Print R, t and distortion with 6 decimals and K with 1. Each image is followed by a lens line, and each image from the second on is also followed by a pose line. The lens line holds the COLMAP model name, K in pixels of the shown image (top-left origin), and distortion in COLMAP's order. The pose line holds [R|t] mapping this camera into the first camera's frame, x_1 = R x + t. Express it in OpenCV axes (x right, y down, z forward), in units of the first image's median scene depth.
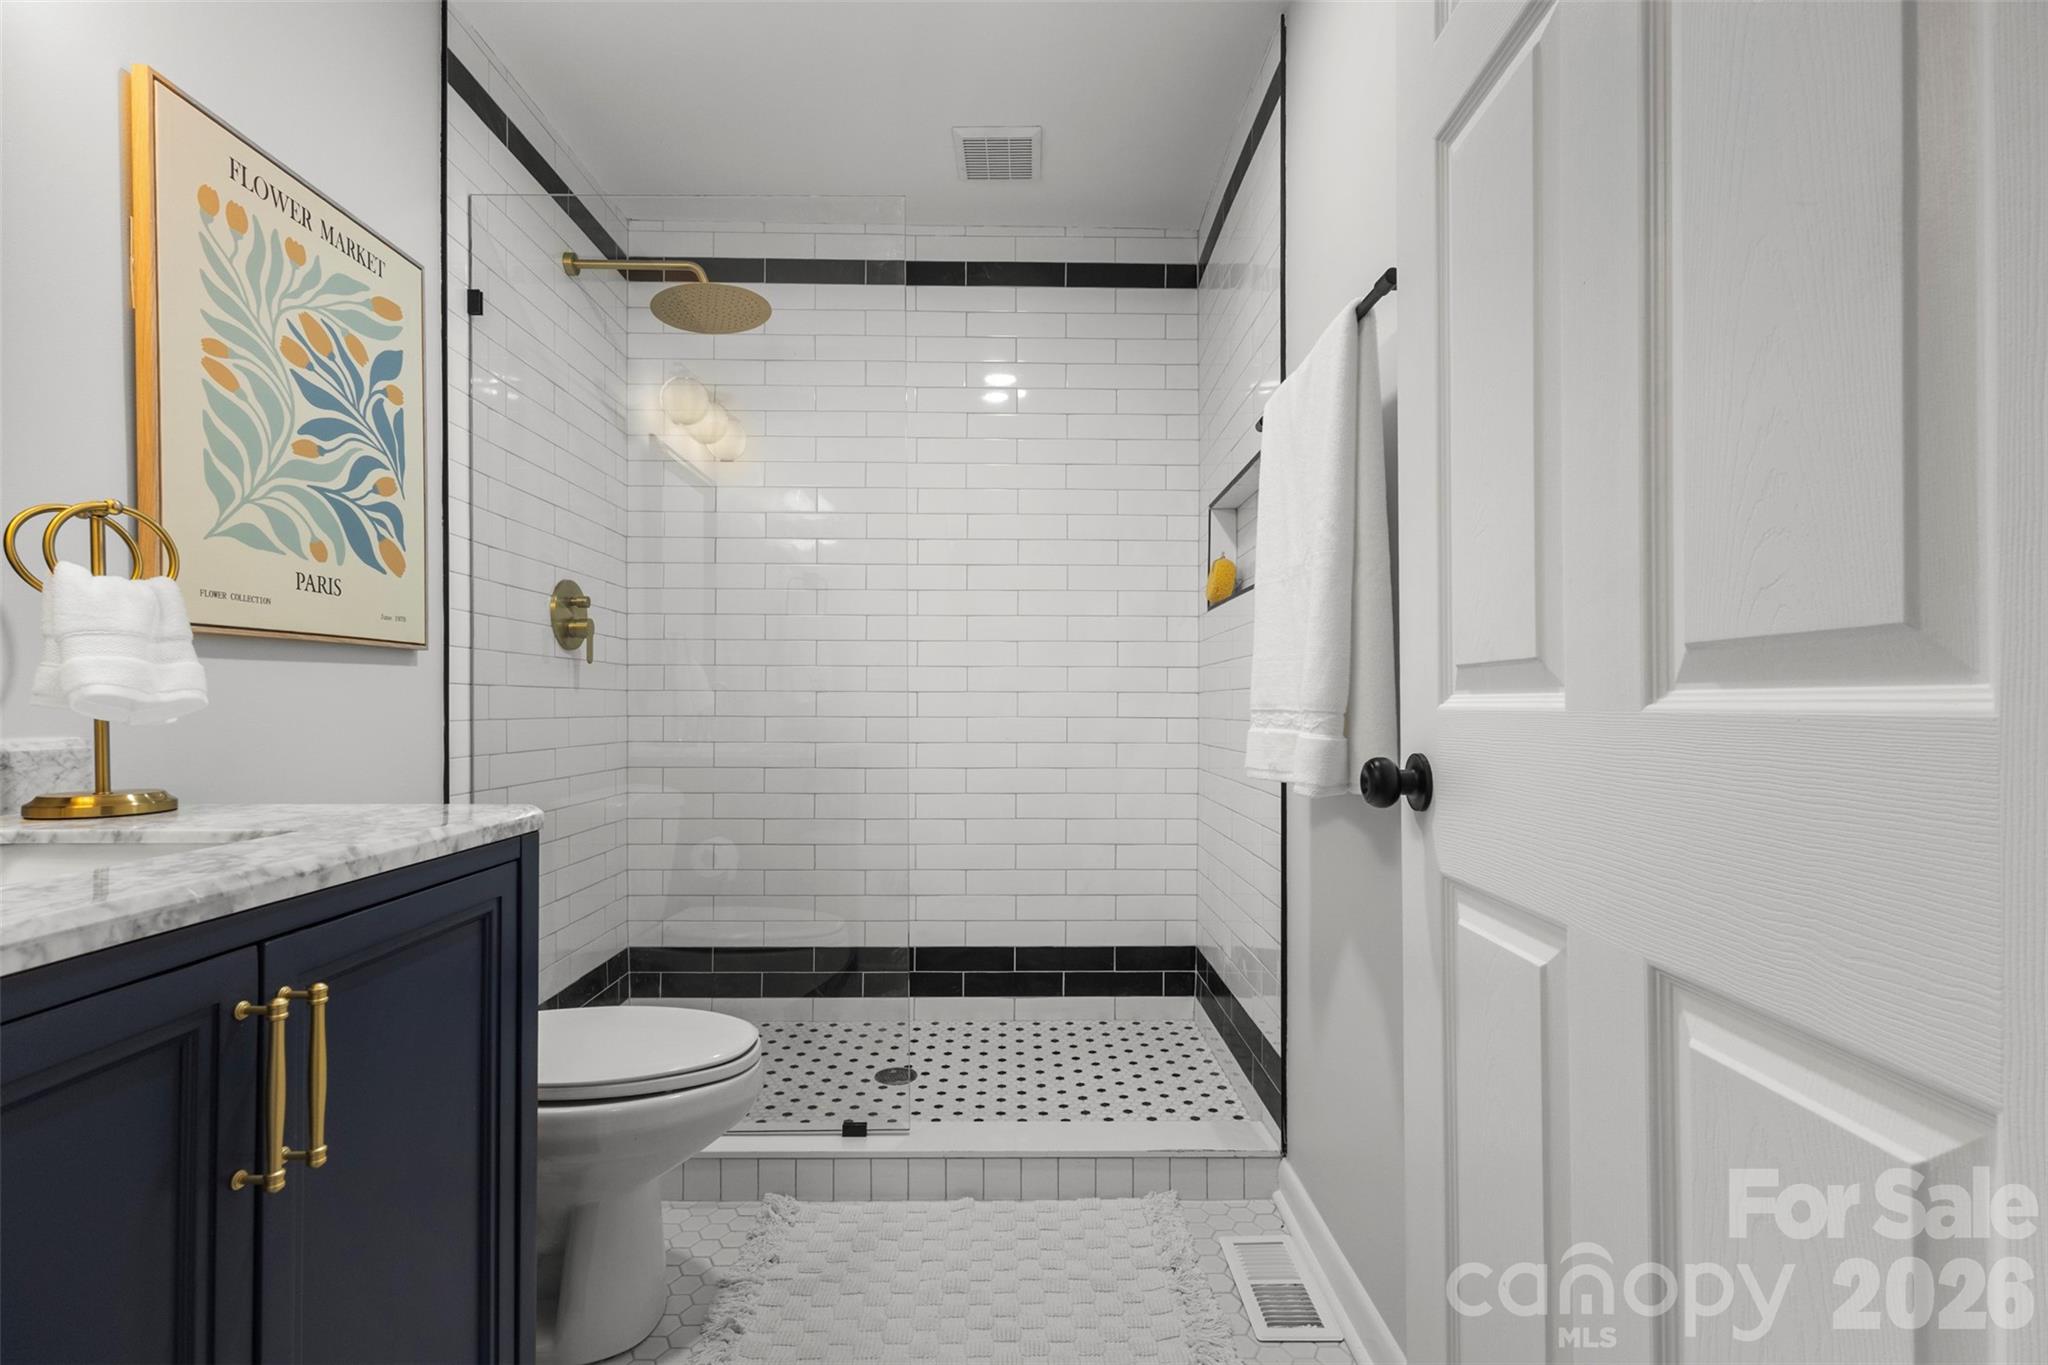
lens RADIAL K [[950.9, 0, 1043.5], [0, 950.9, 695.9], [0, 0, 1]] dist [0.011479, -0.002223]
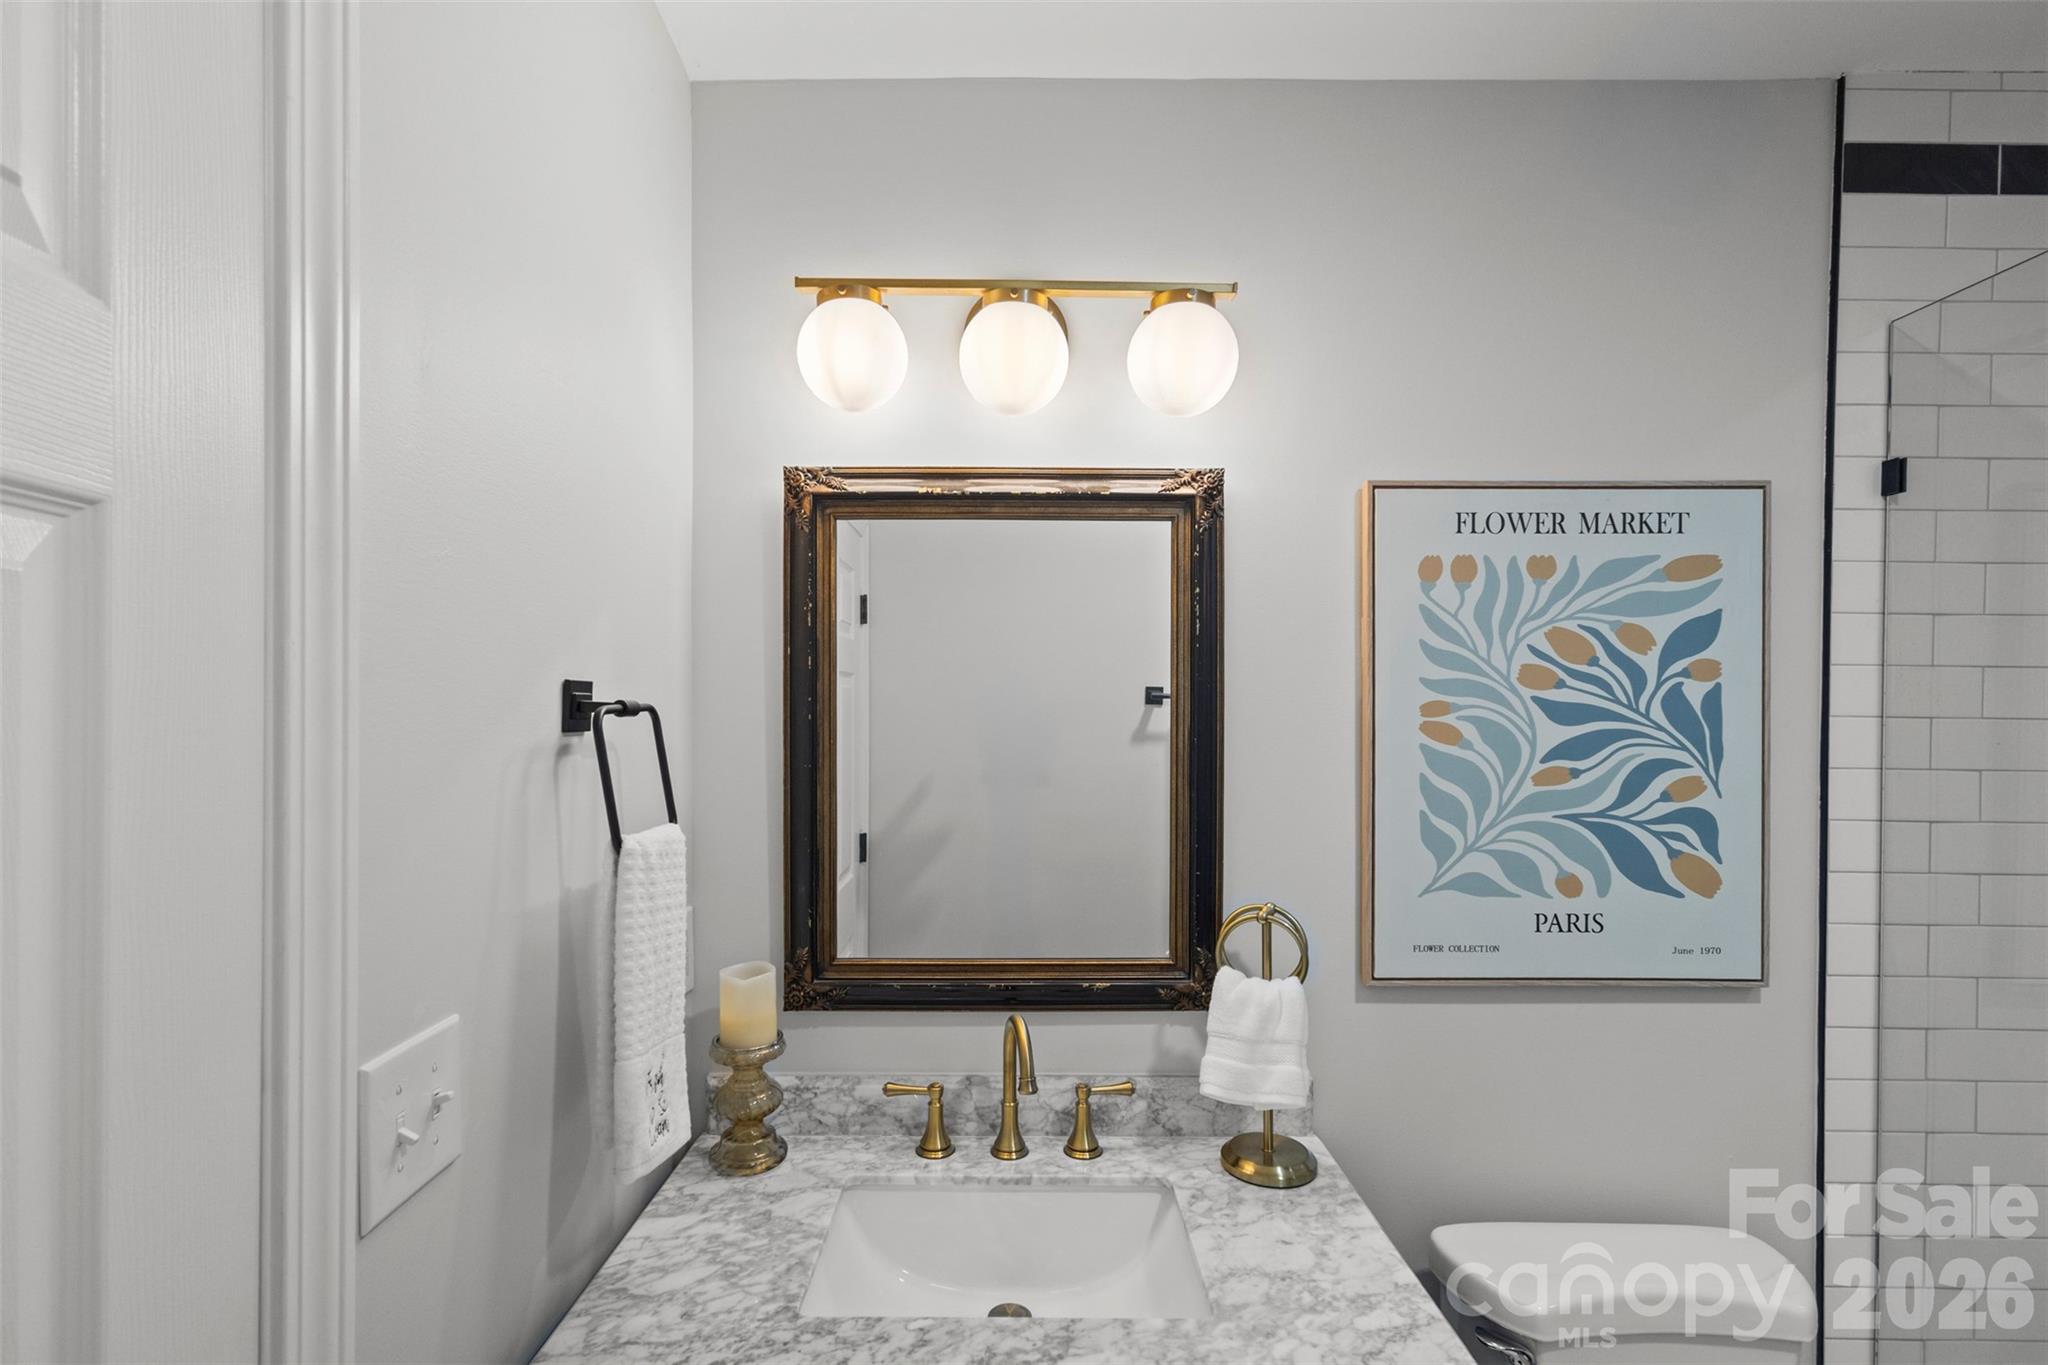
lens RADIAL K [[950.9, 0, 1003.2], [0, 950.9, 715.8], [0, 0, 1]] dist [0.011479, -0.002223]
pose [[-0.031483, 0.007025, -0.999480, 0.155857], [-0.003172, 0.999970, 0.007128, -0.318140], [0.999499, 0.003395, -0.031460, 0.499575]]
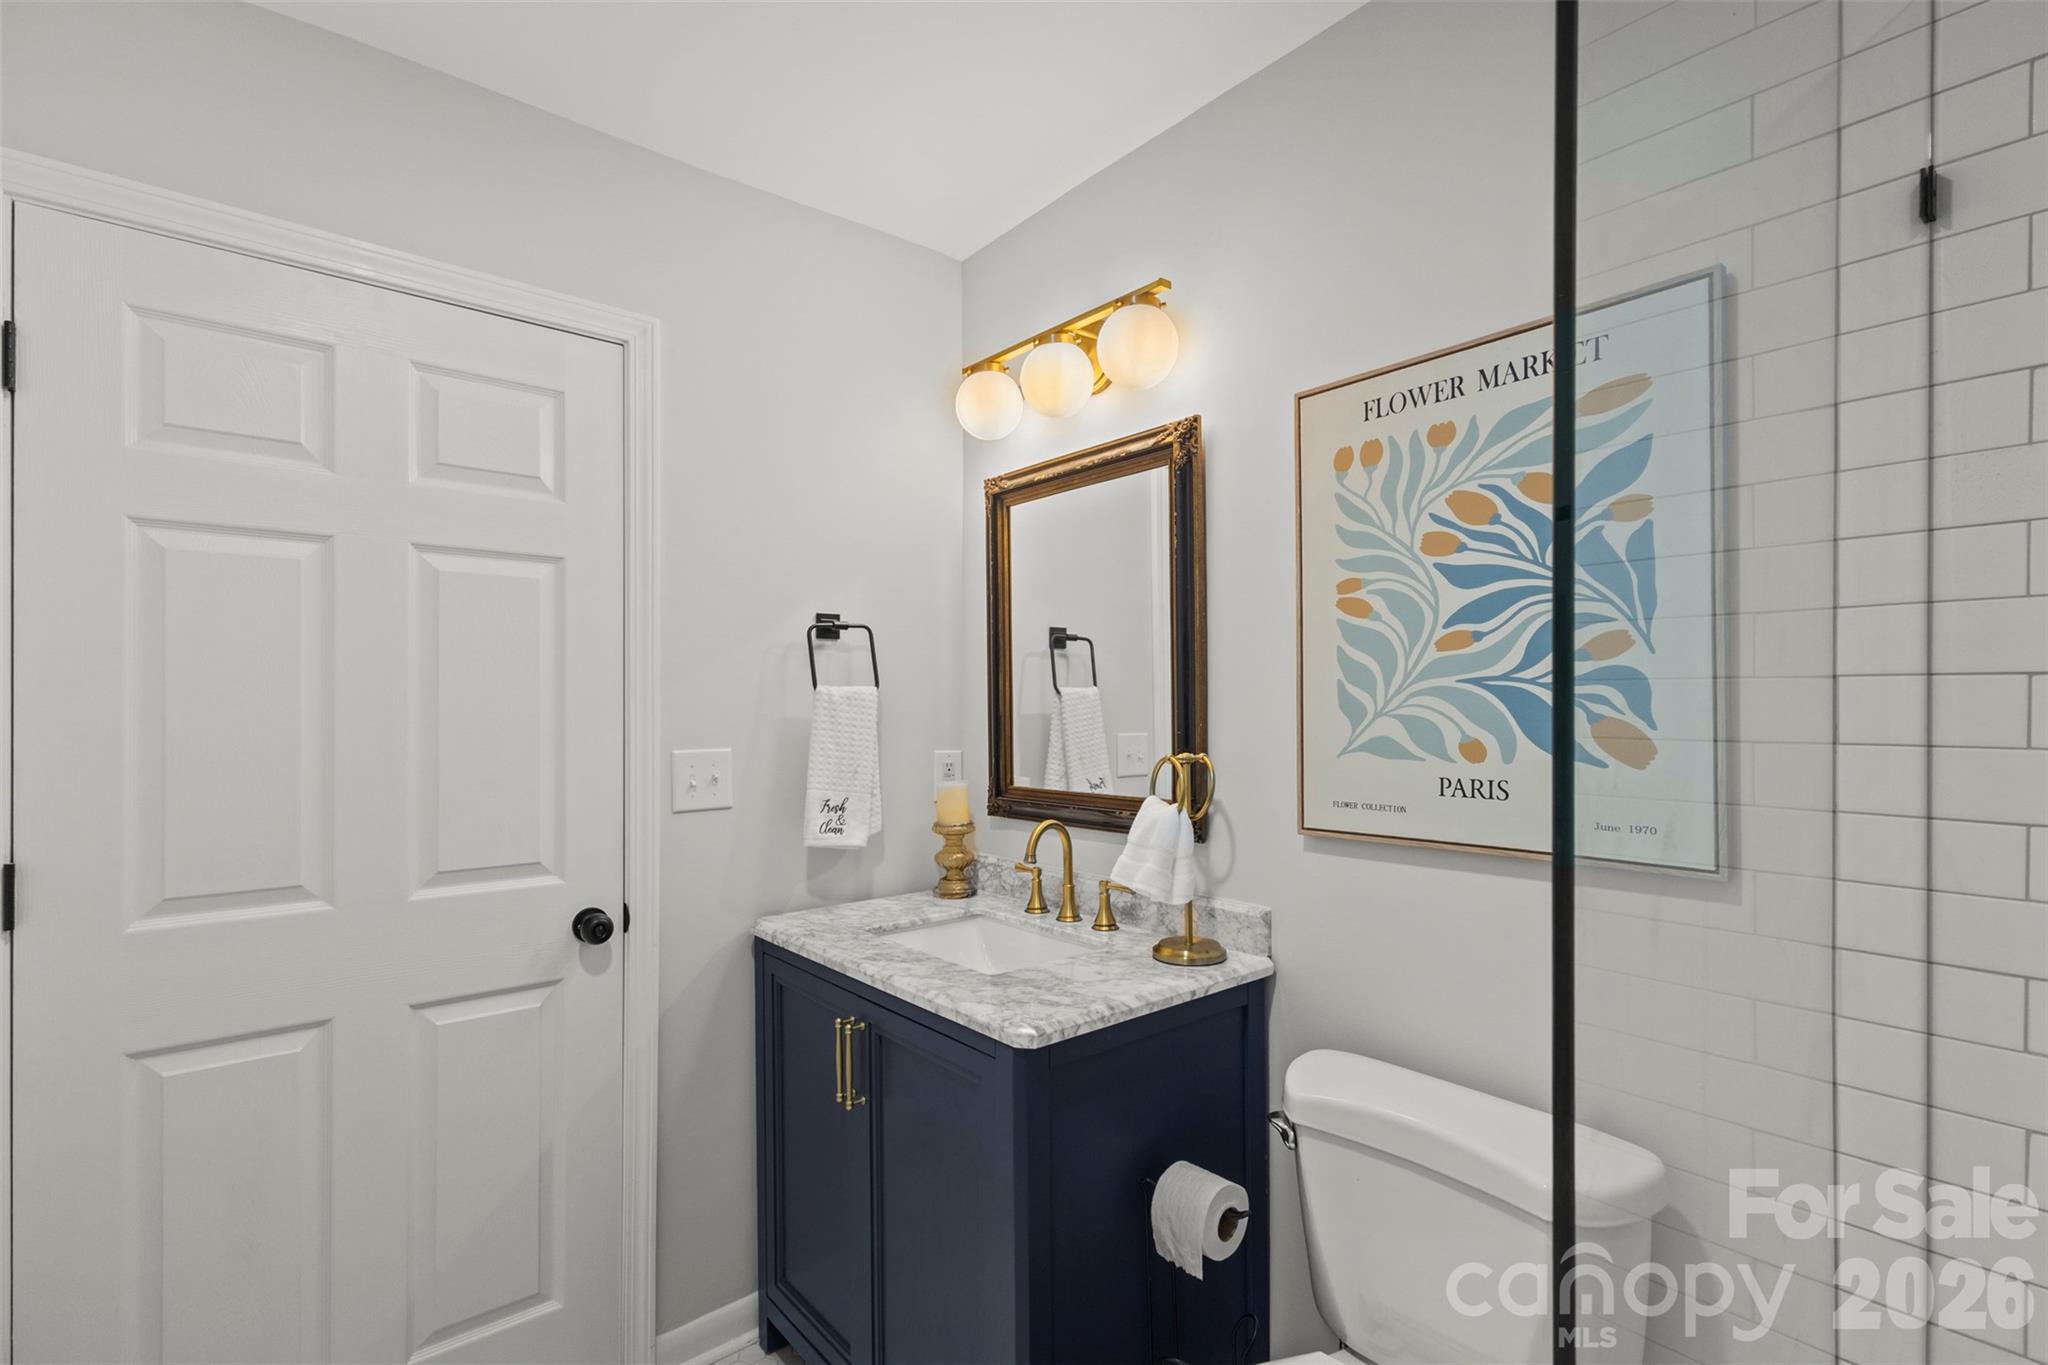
lens RADIAL K [[950.9, 0, 1028.1], [0, 950.9, 696.8], [0, 0, 1]] dist [0.011479, -0.002223]
pose [[-0.789722, 0.004631, -0.613448, 0.108472], [0.012613, 0.999883, -0.008689, -0.200291], [0.613336, -0.014599, -0.789687, 1.454951]]
